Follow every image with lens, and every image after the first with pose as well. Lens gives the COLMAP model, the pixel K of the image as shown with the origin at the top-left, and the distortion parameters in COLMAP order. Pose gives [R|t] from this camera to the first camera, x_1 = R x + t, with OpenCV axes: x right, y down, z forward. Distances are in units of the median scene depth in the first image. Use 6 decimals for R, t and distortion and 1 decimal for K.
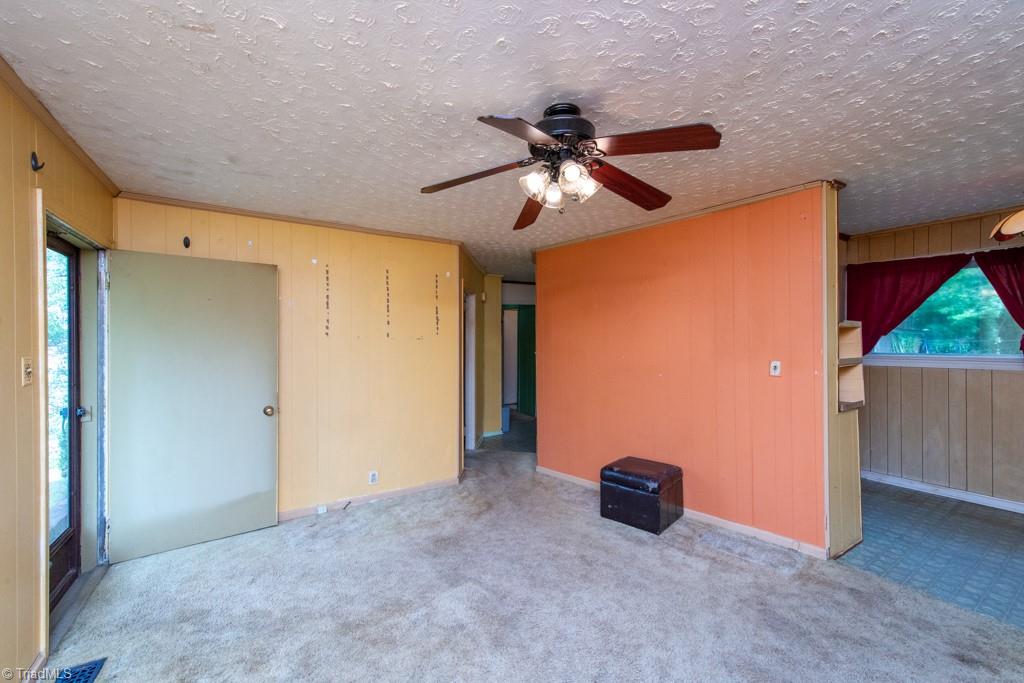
lens RADIAL K [[399.1, 0, 510.3], [0, 399.1, 342.6], [0, 0, 1]] dist [0.014098, -0.004672]
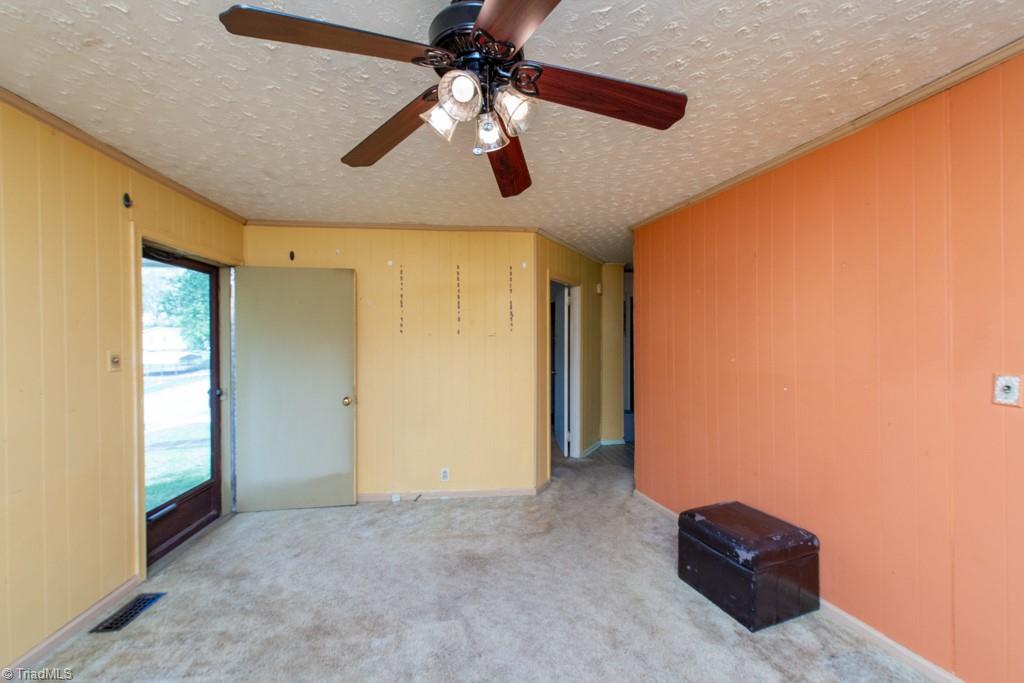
lens RADIAL K [[392.0, 0, 507.1], [0, 392.0, 343.0], [0, 0, 1]] dist [0.002055, -0.000356]
pose [[0.894827, 0.005105, -0.446384, 0.294544], [-0.001682, 0.999966, 0.008064, 0.000215], [0.446410, -0.006465, 0.894805, 0.245909]]
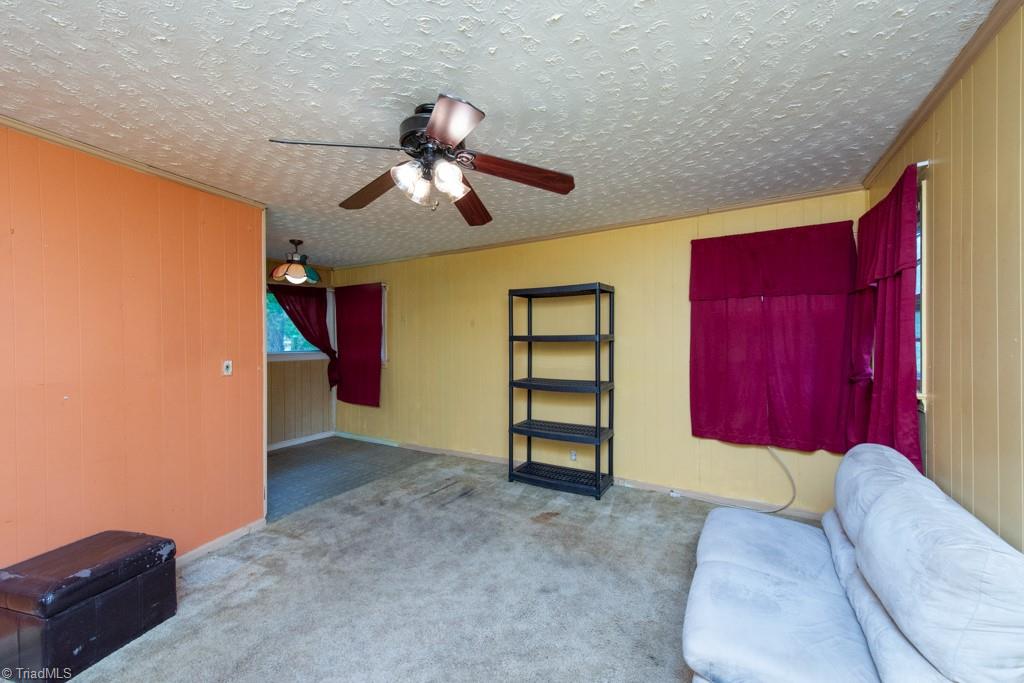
lens RADIAL K [[402.9, 0, 510.7], [0, 402.9, 342.5], [0, 0, 1]] dist [0.015225, -0.004429]
pose [[-0.466554, 0.003448, 0.884486, -0.539833], [0.004697, 0.999988, -0.001421, 0.004619], [-0.884480, 0.003491, -0.466565, 0.810825]]
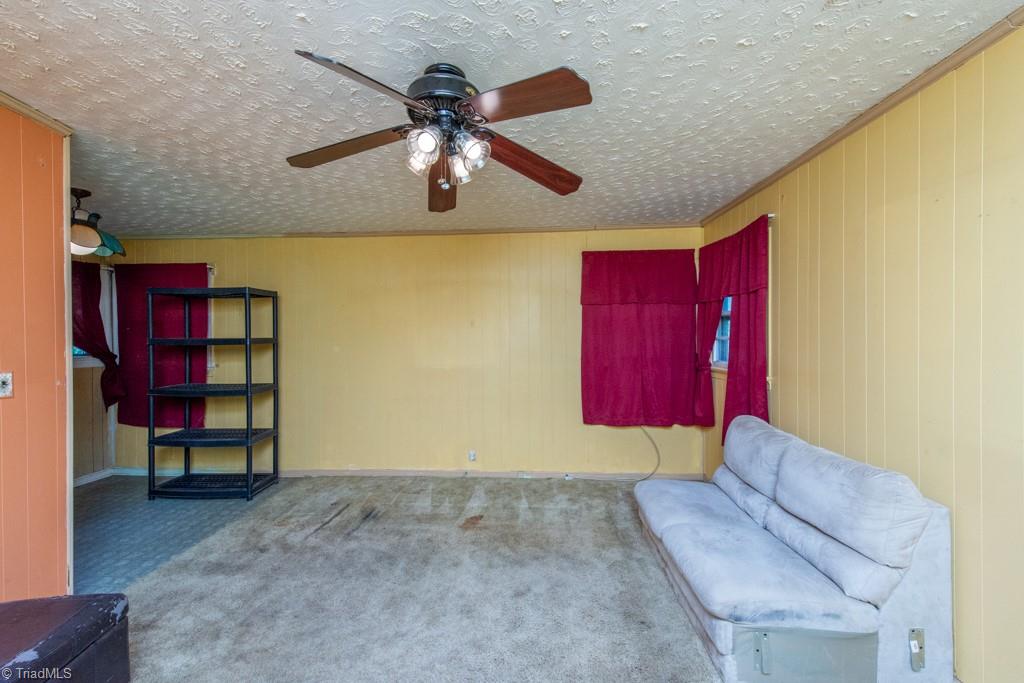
lens RADIAL K [[402.9, 0, 510.7], [0, 402.9, 342.5], [0, 0, 1]] dist [0.015225, -0.004429]
pose [[-0.821306, 0.004734, 0.570468, -0.306766], [0.007497, 0.999969, 0.002495, 0.003570], [-0.570439, 0.006325, -0.821316, 1.023912]]
